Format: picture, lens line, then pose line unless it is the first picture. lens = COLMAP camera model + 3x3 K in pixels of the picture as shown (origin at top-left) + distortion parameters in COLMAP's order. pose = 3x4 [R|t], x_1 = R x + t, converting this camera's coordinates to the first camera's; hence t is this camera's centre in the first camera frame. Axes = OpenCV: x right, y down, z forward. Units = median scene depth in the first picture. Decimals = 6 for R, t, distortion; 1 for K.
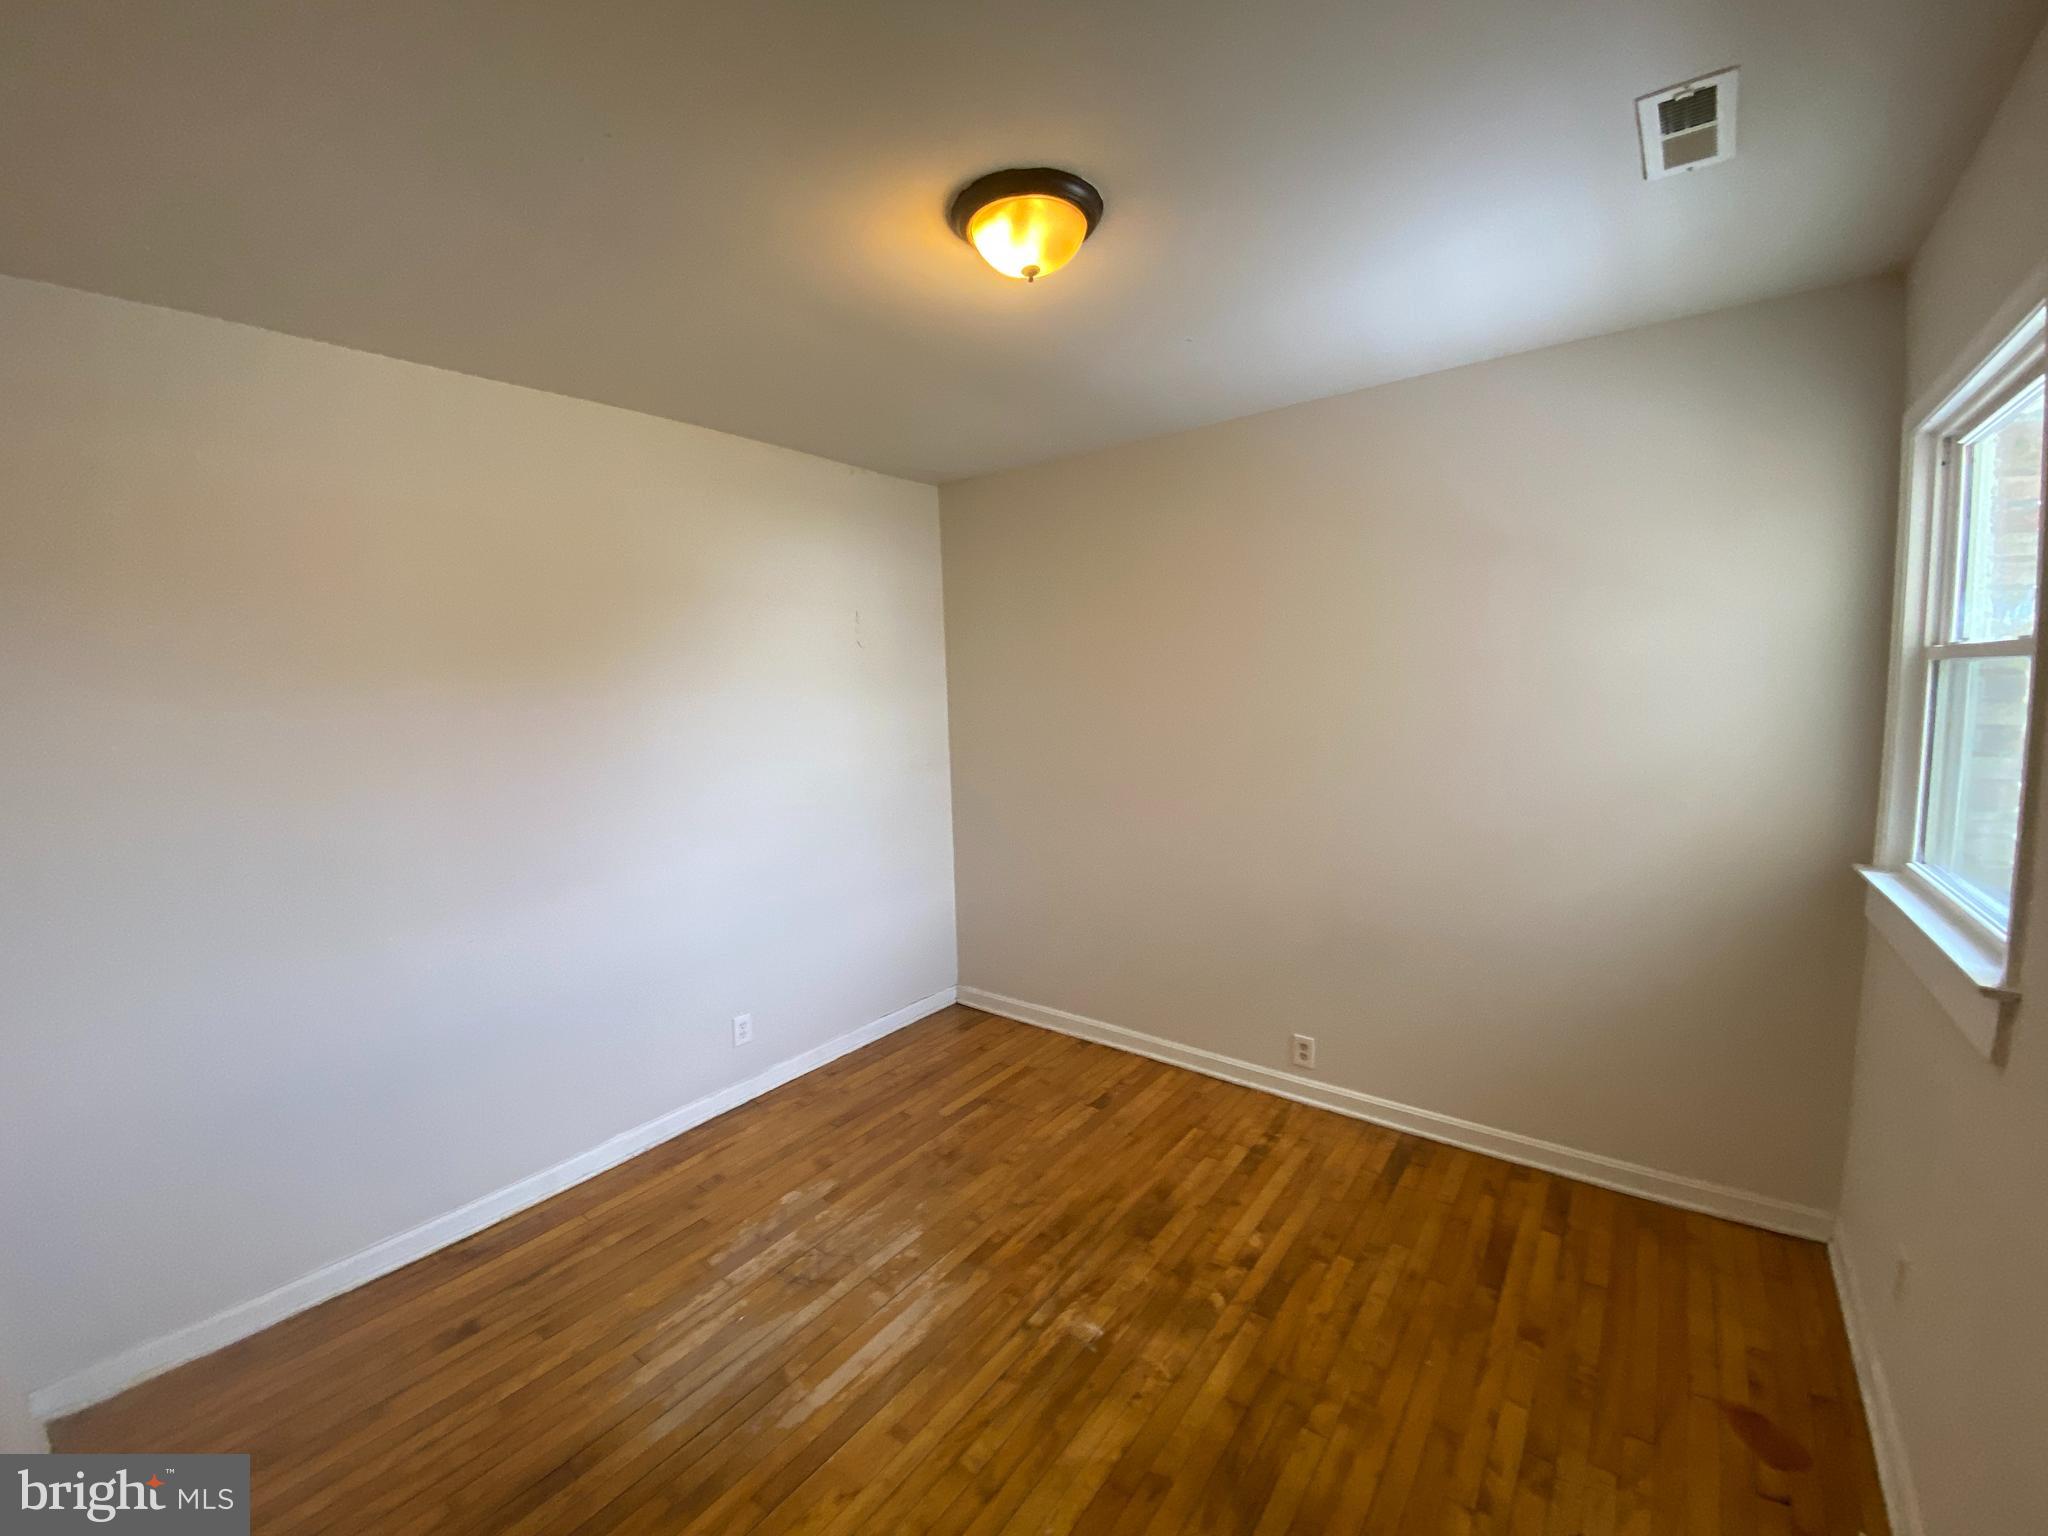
lens RADIAL K [[831.6, 0, 1025.8], [0, 831.6, 770.0], [0, 0, 1]] dist [0.019092, -0.020719]
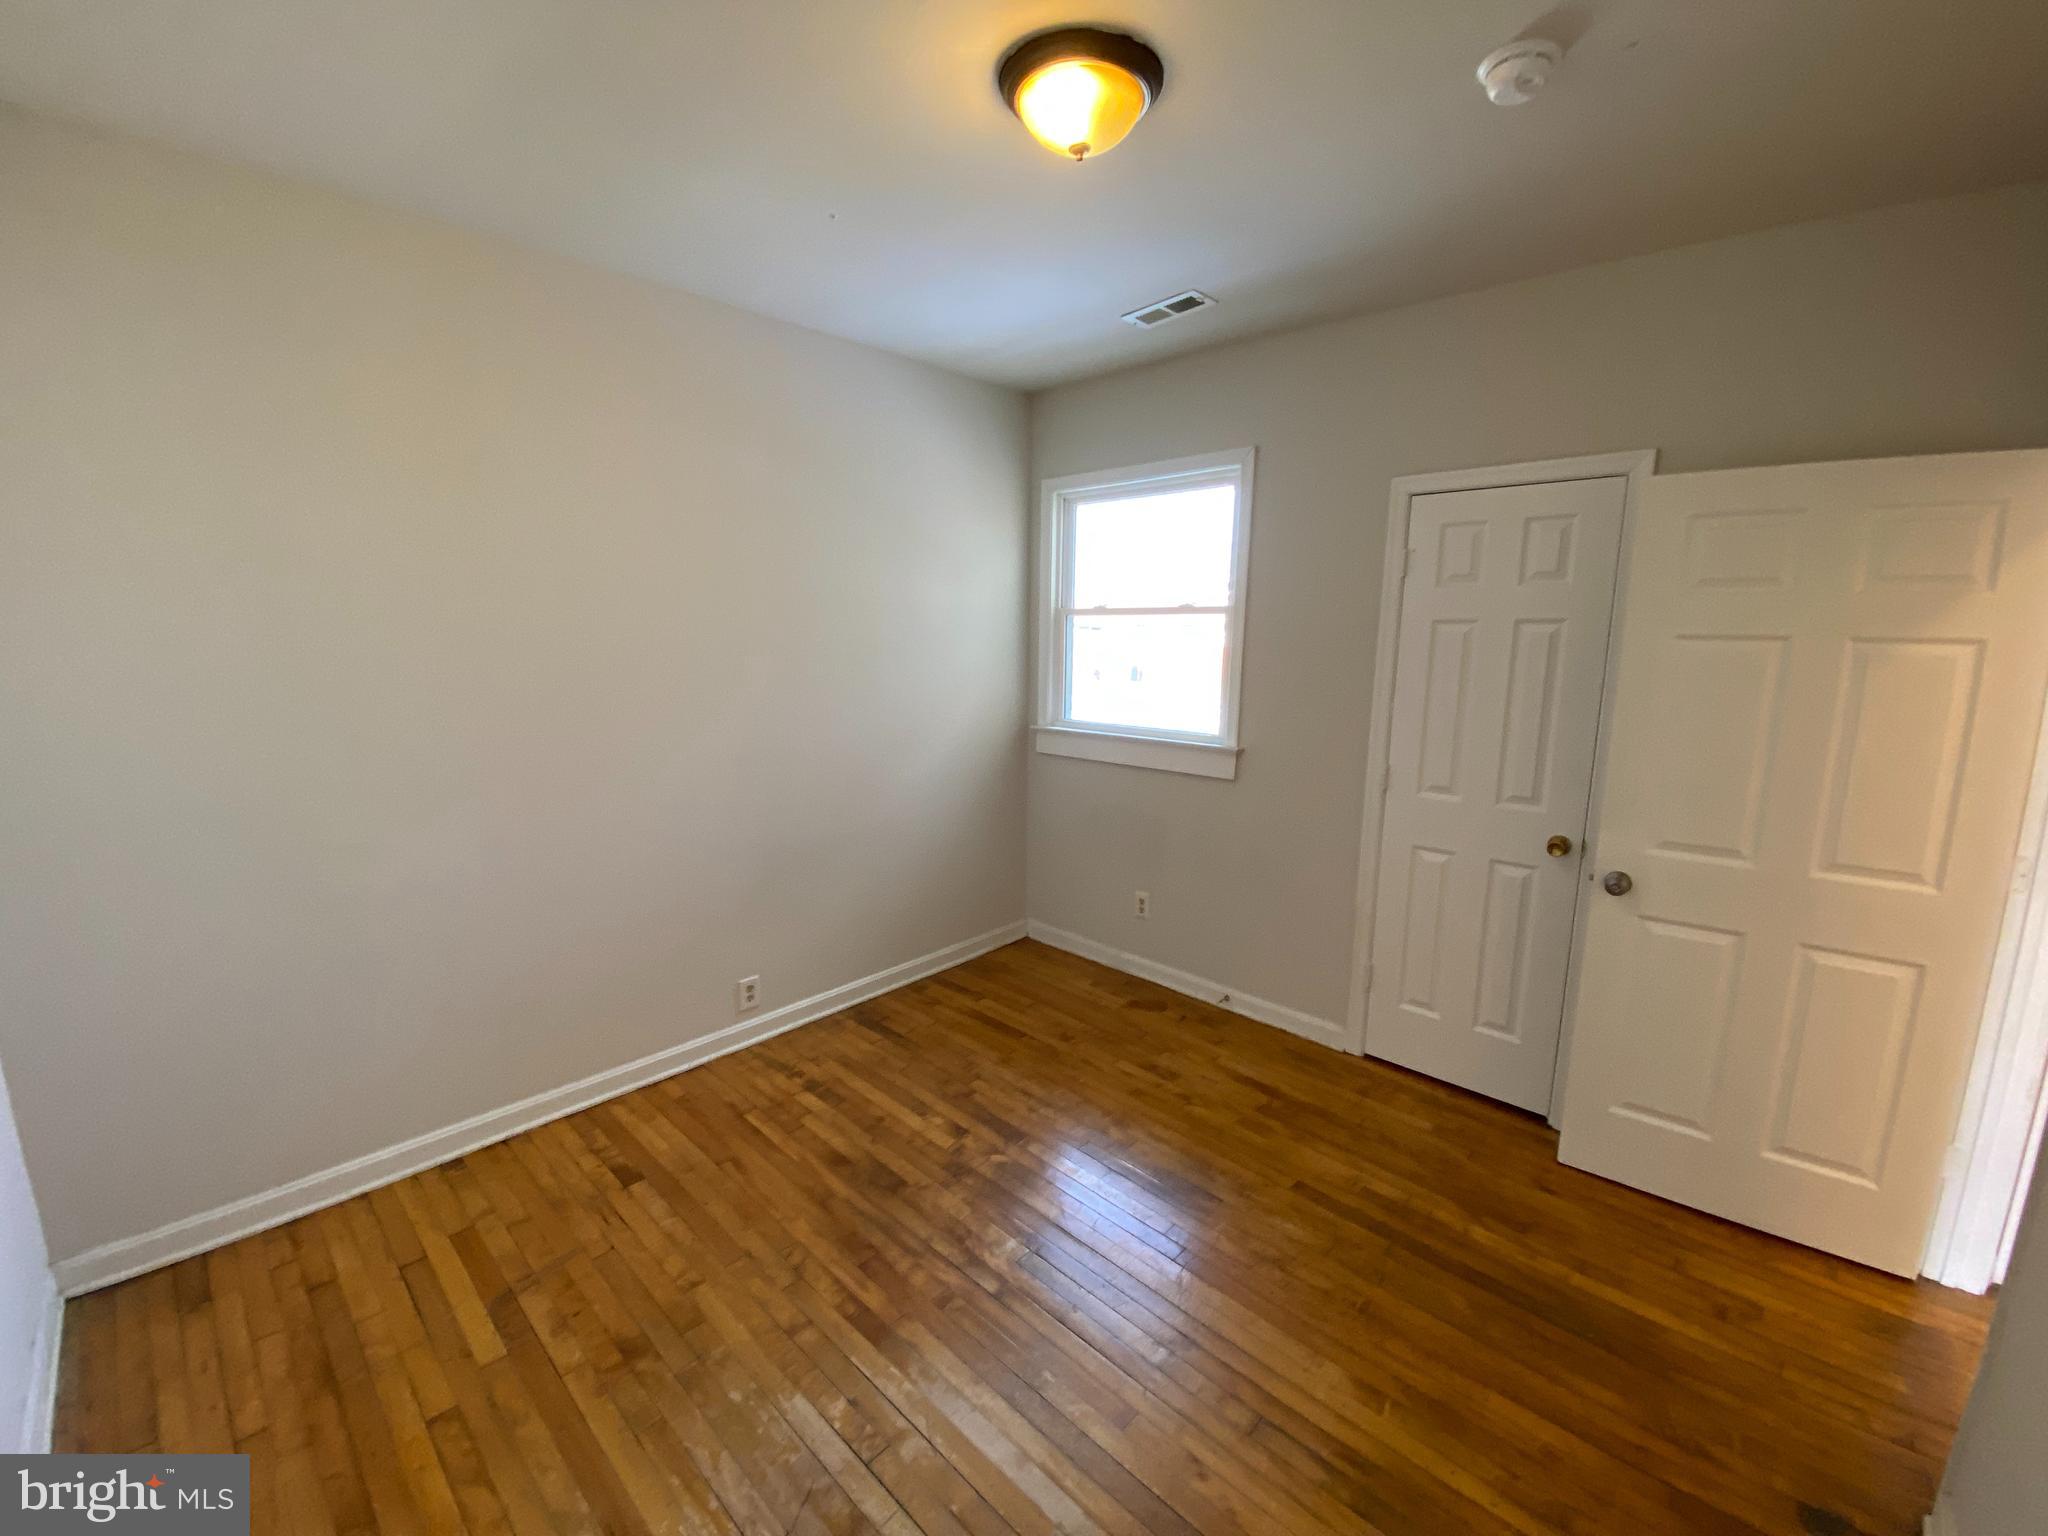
lens RADIAL K [[836.9, 0, 1024.0], [0, 836.9, 768.0], [0, 0, 1]] dist [0.021915, -0.021639]
pose [[0.111218, -0.145743, 0.983051, -0.773879], [0.090972, 0.986528, 0.135966, -0.037410], [-0.989623, 0.074309, 0.122979, 0.751517]]
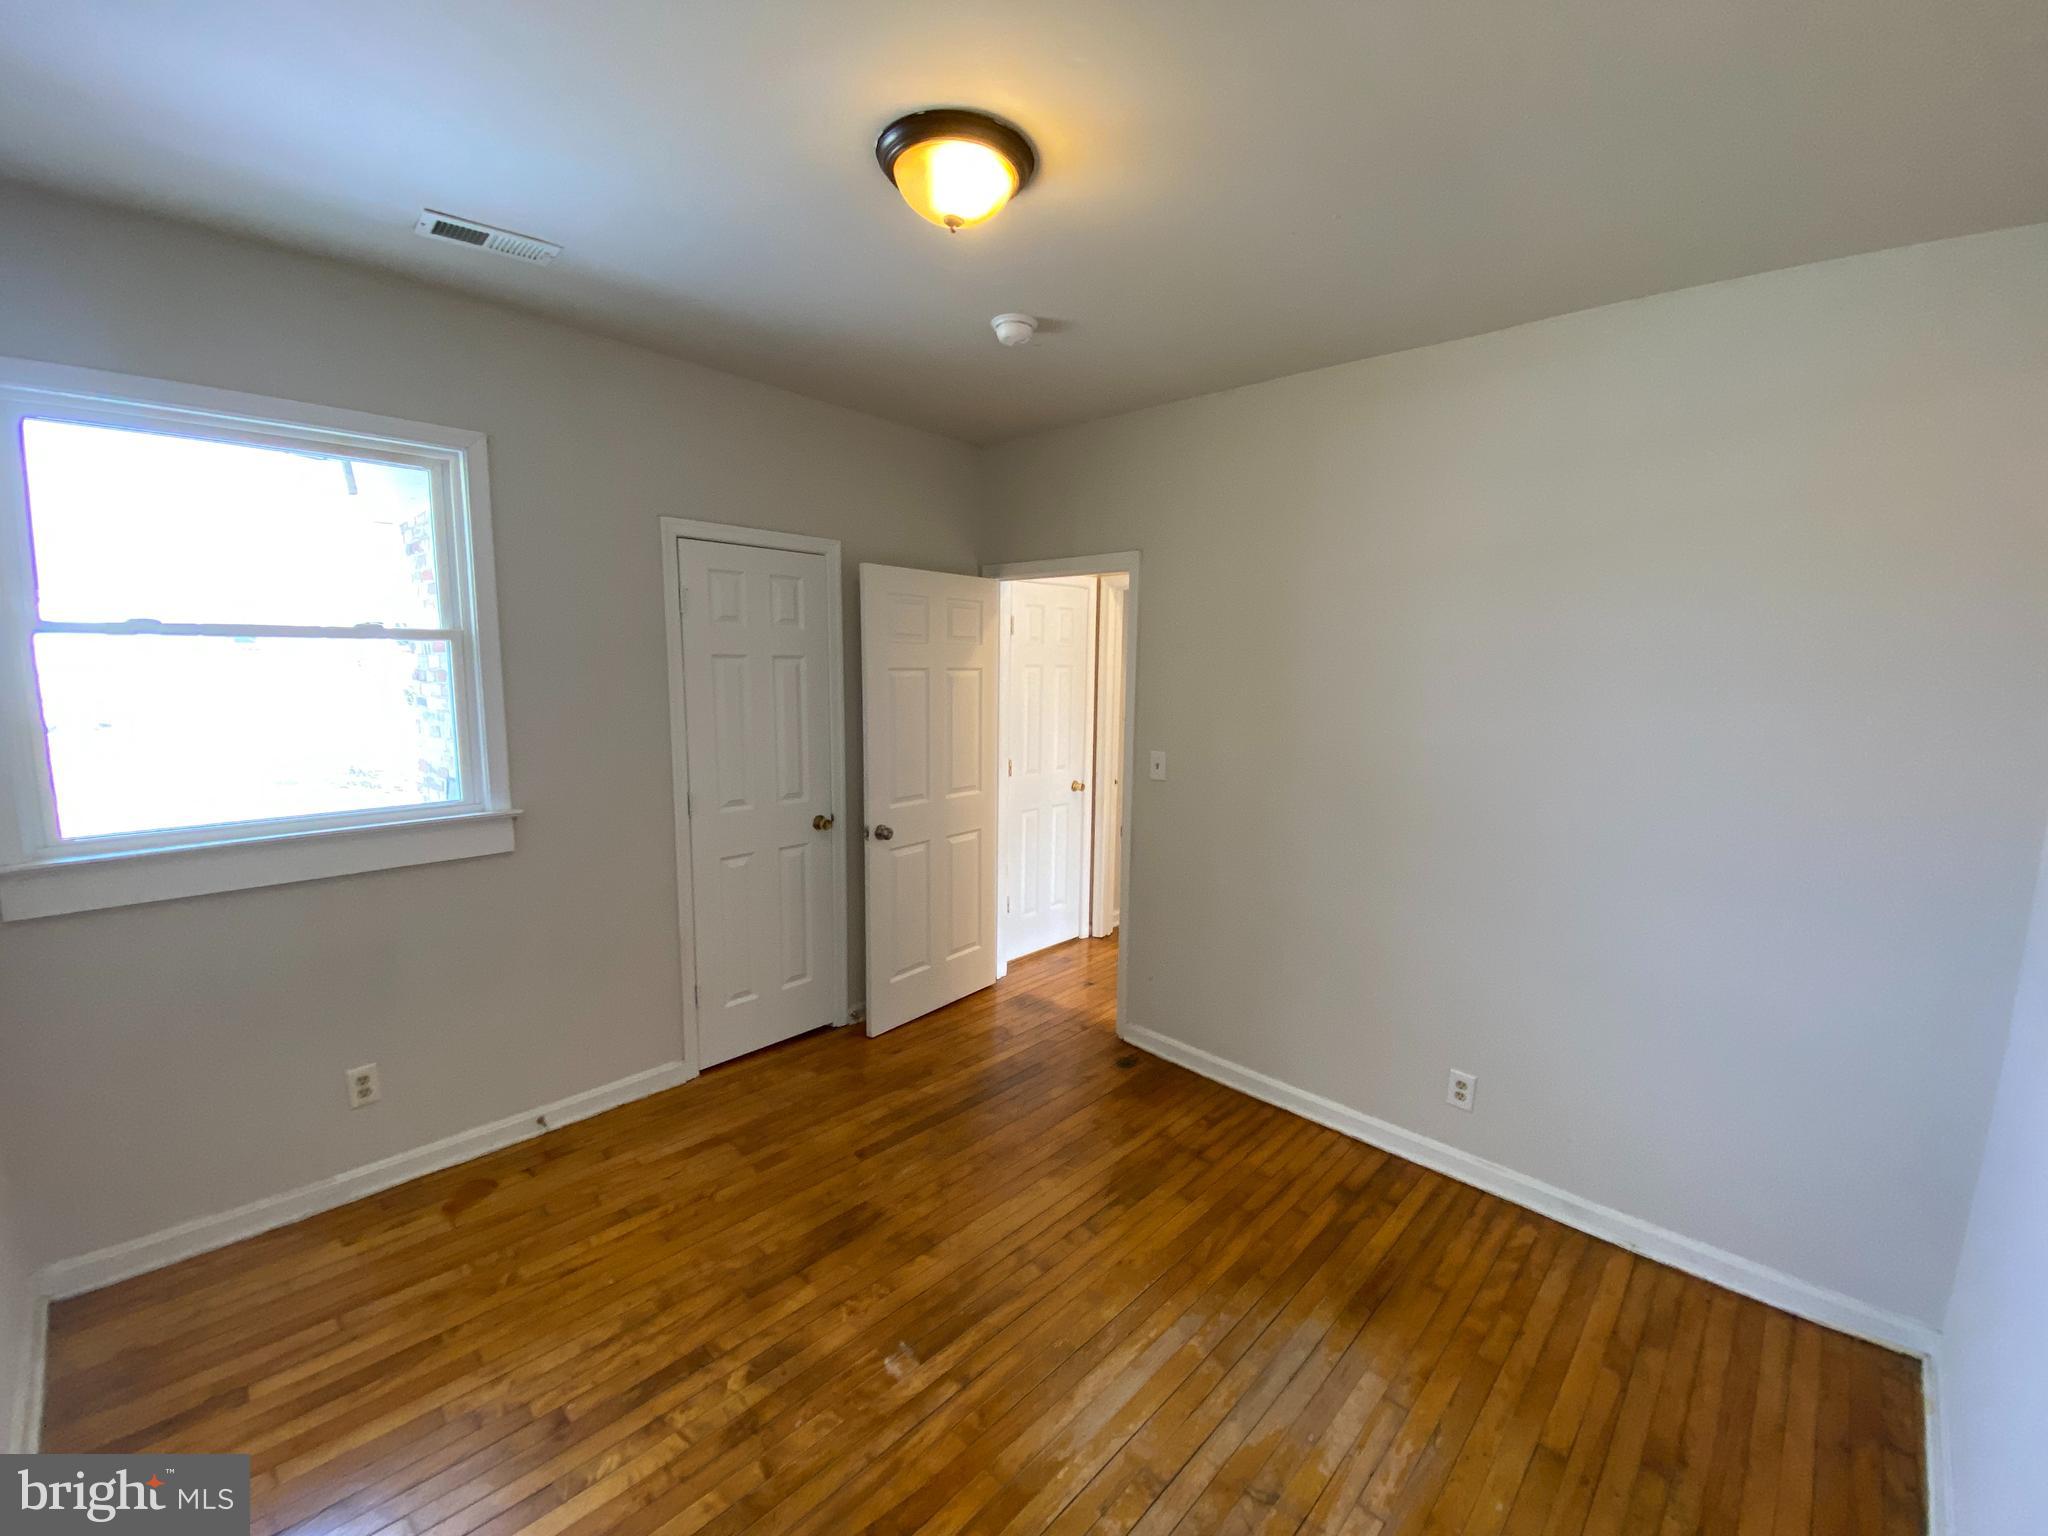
lens RADIAL K [[836.9, 0, 1024.0], [0, 836.9, 768.0], [0, 0, 1]] dist [0.021915, -0.021639]
pose [[-0.993546, -0.010641, 0.112933, -0.143987], [0.016260, 0.971948, 0.234633, -0.158920], [-0.112262, 0.234955, -0.965502, 1.573911]]
